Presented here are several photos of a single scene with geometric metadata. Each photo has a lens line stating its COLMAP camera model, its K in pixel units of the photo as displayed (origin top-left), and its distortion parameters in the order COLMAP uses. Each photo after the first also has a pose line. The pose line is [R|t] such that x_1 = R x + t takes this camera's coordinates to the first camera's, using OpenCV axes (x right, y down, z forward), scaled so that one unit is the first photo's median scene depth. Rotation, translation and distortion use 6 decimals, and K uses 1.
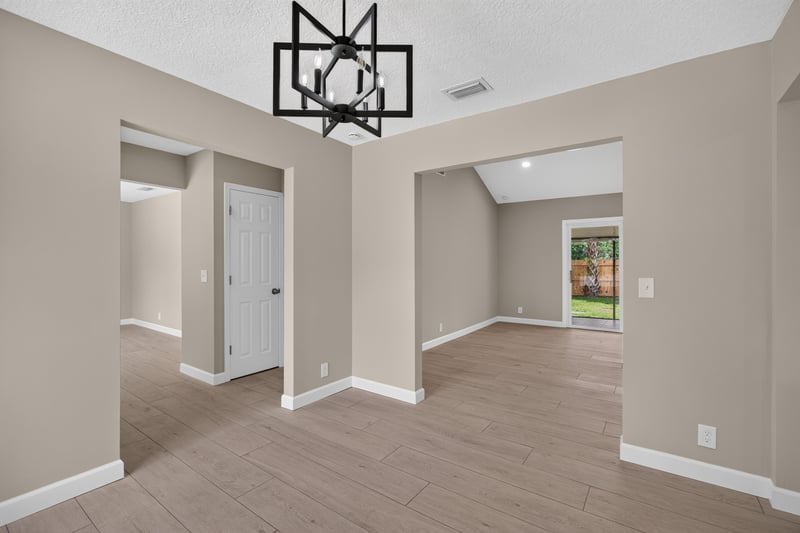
lens RADIAL K [[370.6, 0, 399.0], [0, 370.6, 262.8], [0, 0, 1]] dist [-0.003272, -0.000183]
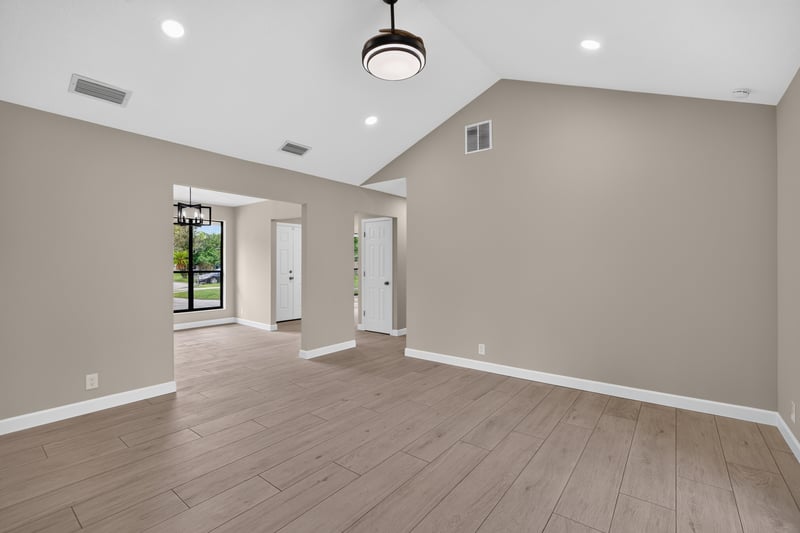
lens RADIAL K [[370.6, 0, 399.0], [0, 370.6, 262.8], [0, 0, 1]] dist [-0.003272, -0.000183]
pose [[-0.087832, -0.004124, -0.996127, 1.243026], [-0.000081, 0.999991, -0.004132, 0.001455], [0.996135, -0.000282, -0.087831, 1.259603]]
